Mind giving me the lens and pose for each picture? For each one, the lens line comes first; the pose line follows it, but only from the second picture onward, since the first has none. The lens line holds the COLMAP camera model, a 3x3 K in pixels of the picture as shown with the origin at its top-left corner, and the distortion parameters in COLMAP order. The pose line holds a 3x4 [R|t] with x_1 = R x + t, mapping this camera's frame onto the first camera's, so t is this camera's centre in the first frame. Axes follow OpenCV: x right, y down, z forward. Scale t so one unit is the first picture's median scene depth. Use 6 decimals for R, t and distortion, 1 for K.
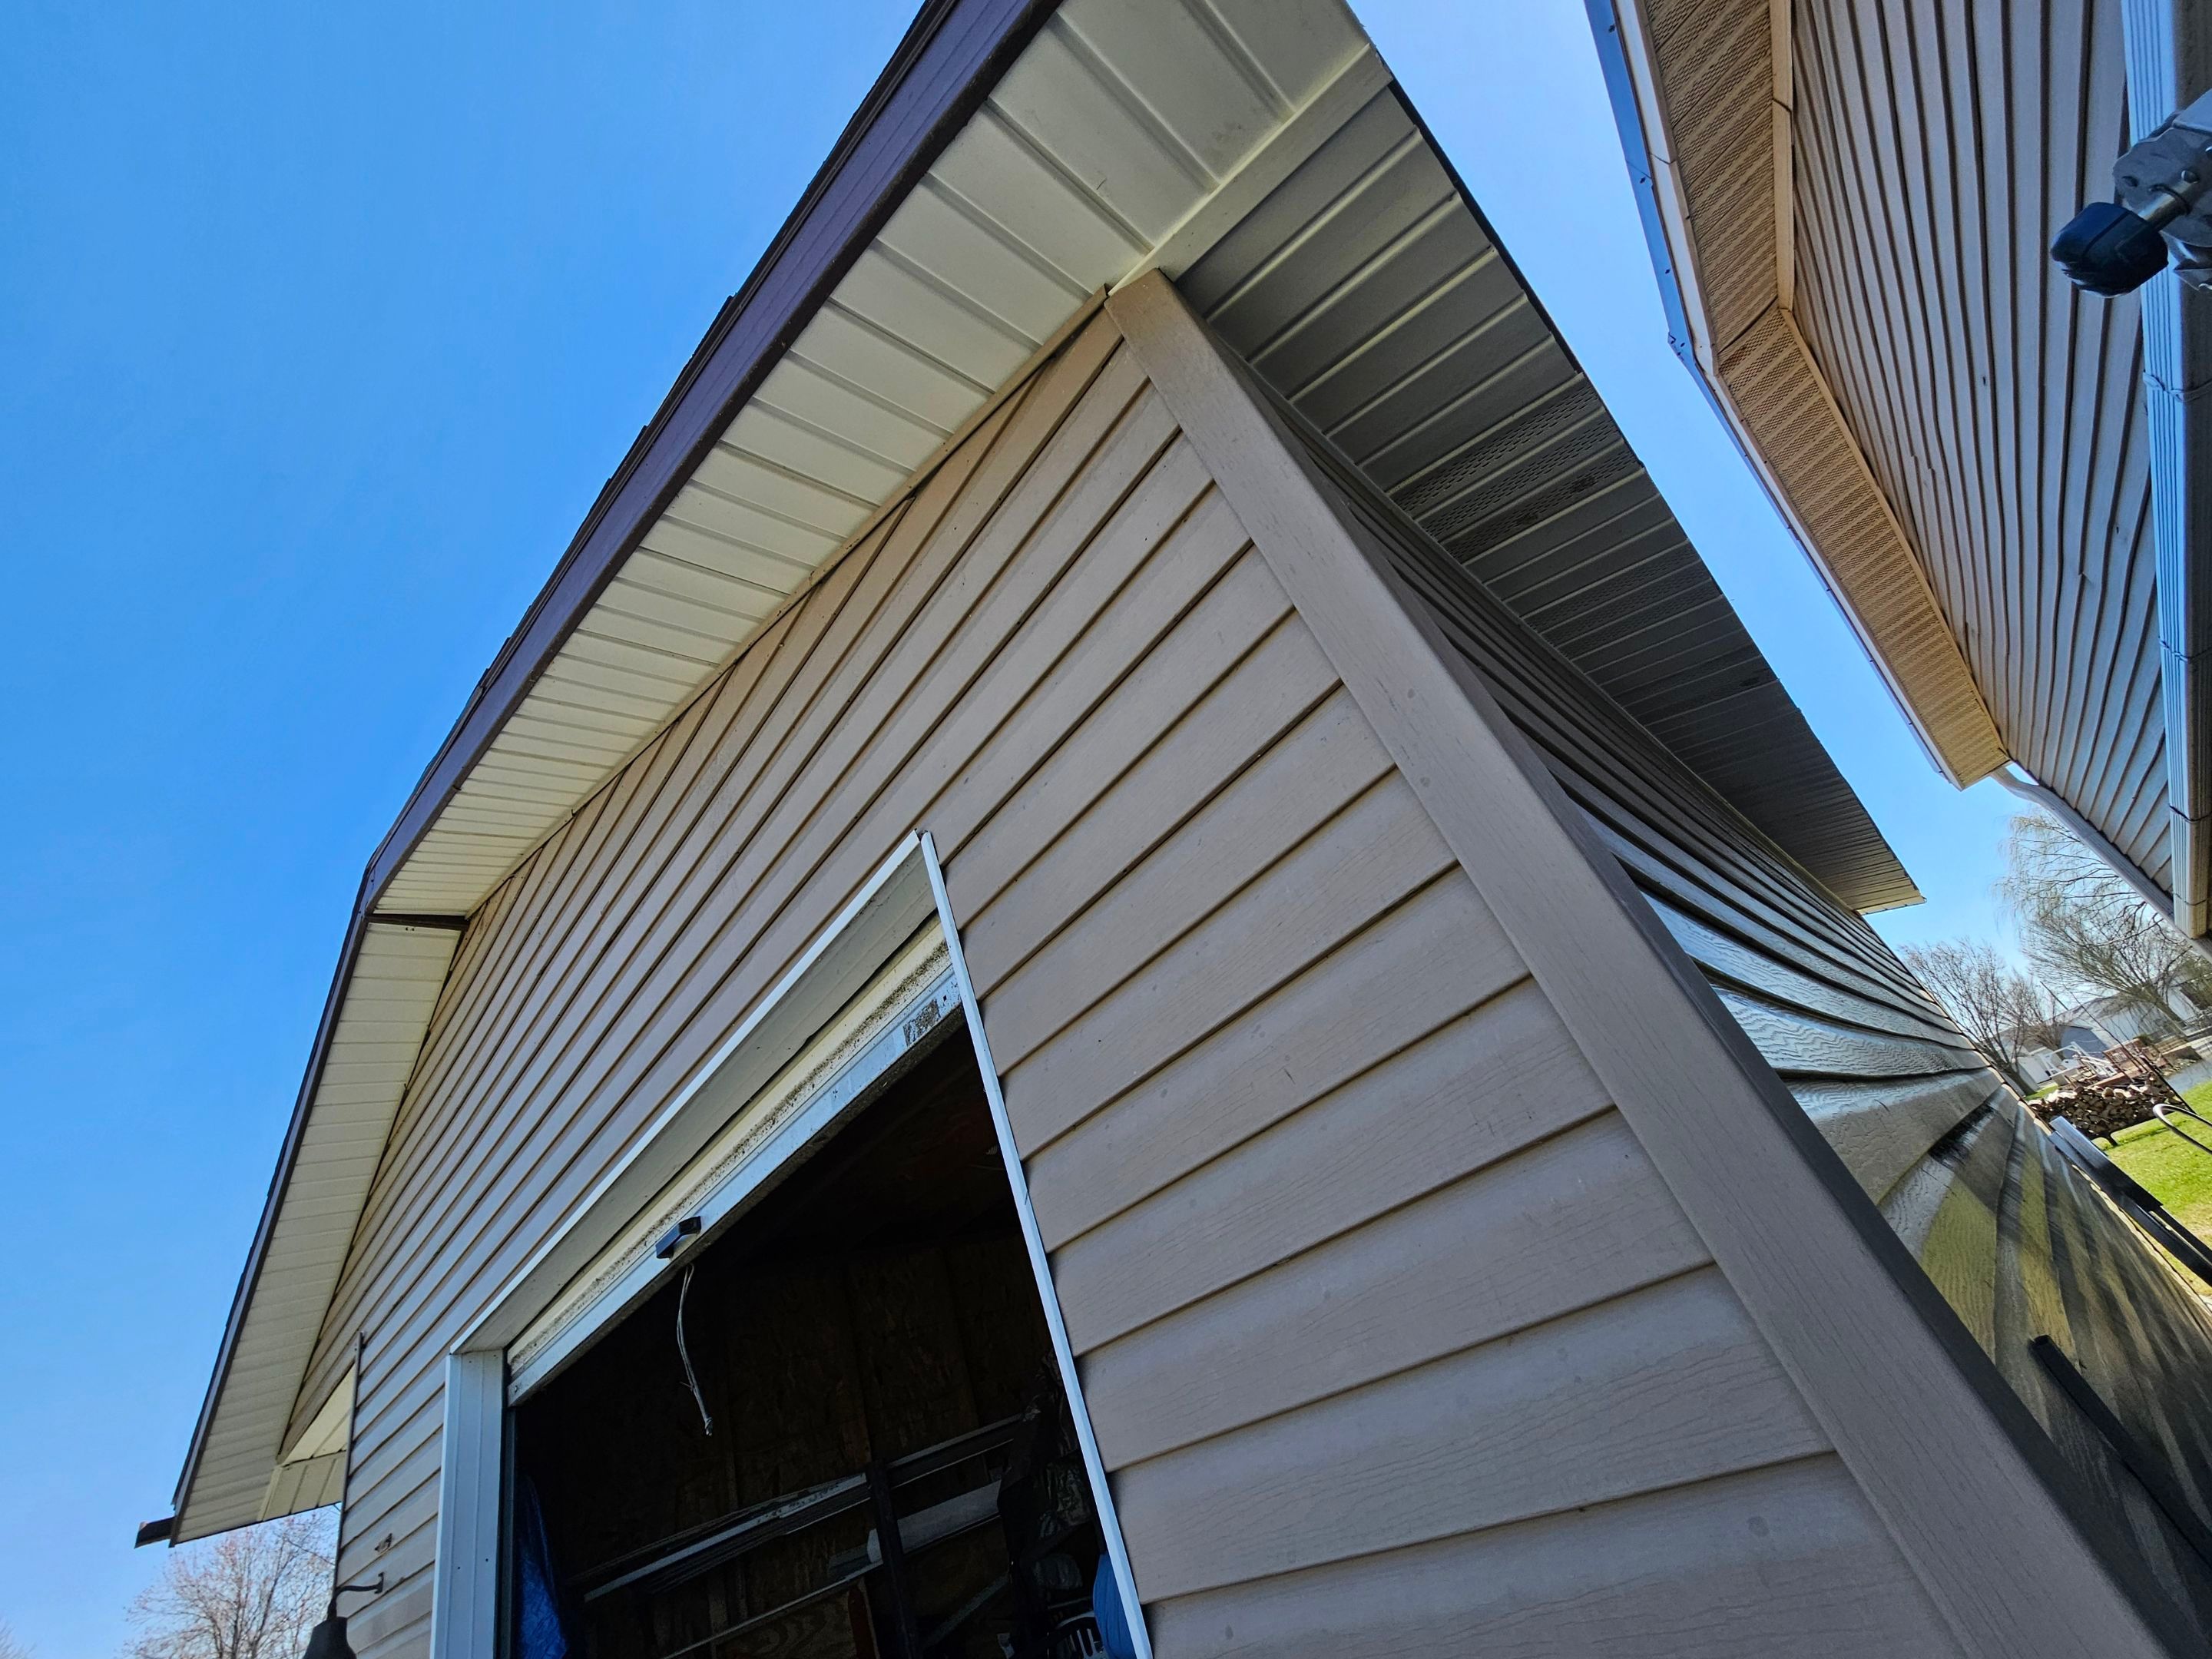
lens RADIAL K [[909.3, 0, 1109.8], [0, 909.3, 841.8], [0, 0, 1]] dist [-0.002269, 0.000788]
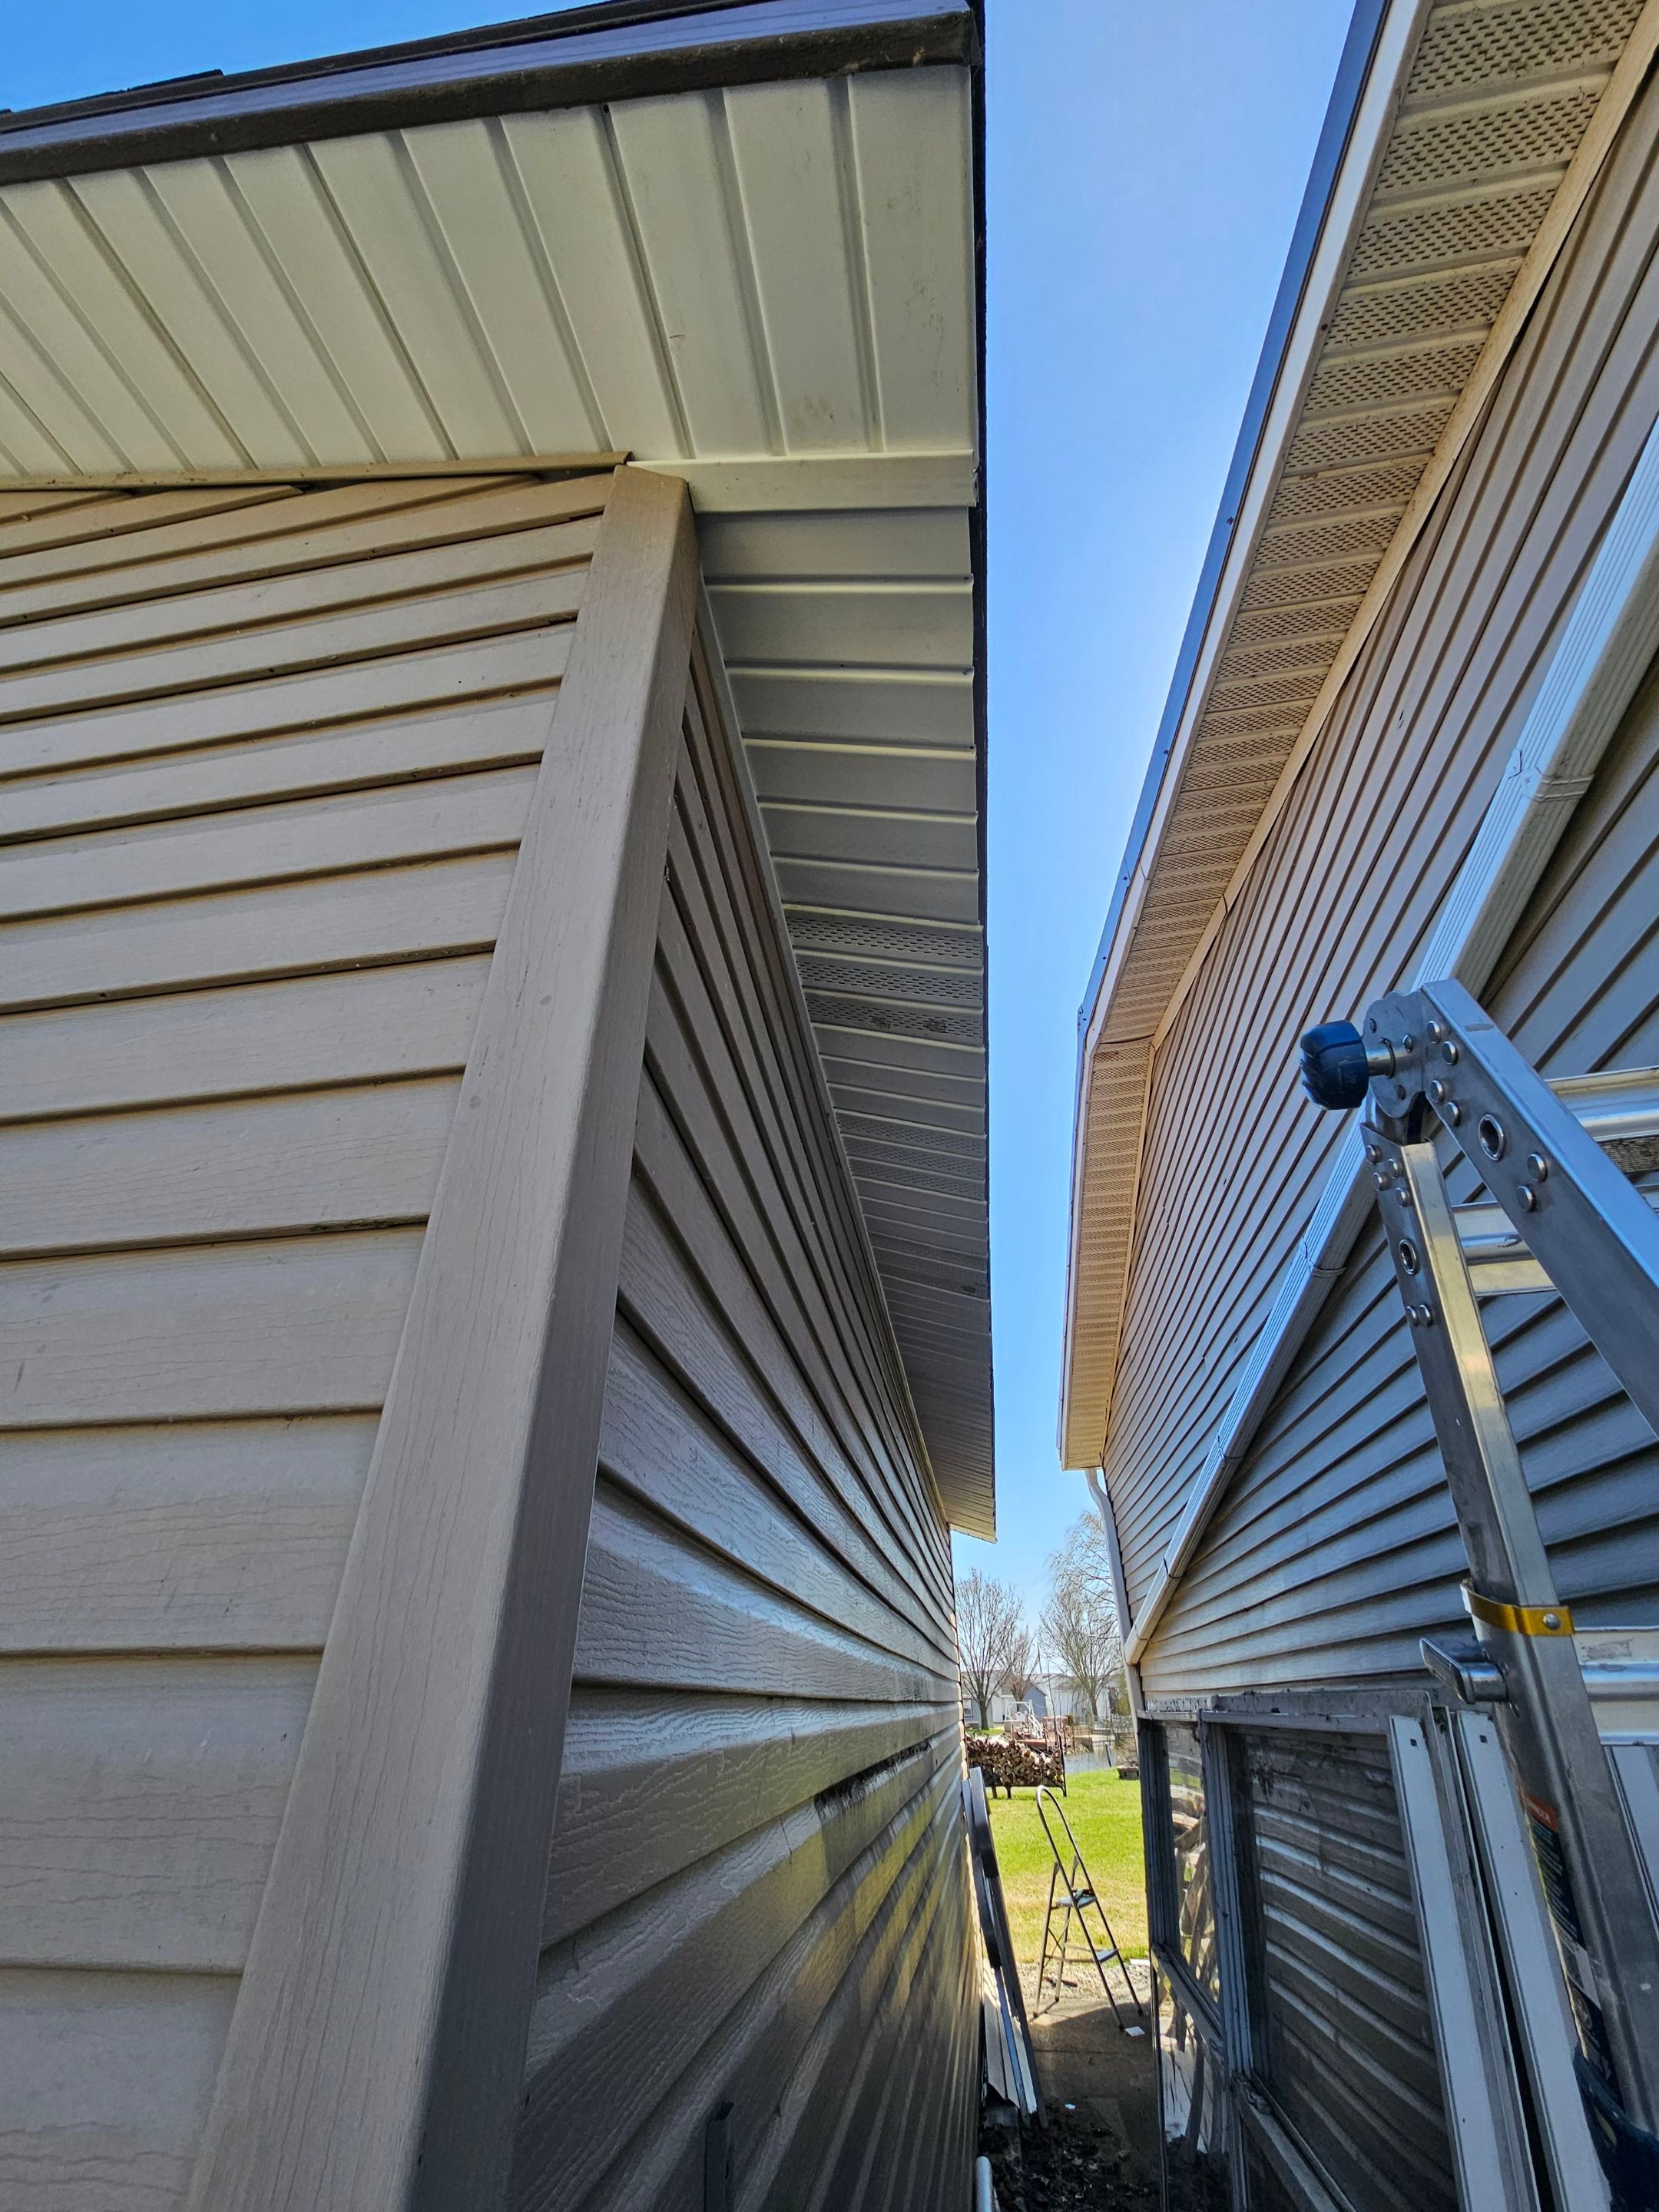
lens RADIAL K [[909.3, 0, 815.7], [0, 909.3, 1112.0], [0, 0, 1]] dist [-0.002269, 0.000788]
pose [[0.746859, 0.583255, 0.319397, 0.123958], [-0.542201, 0.812195, -0.215309, -0.019624], [-0.384993, -0.012372, 0.922837, 0.092949]]
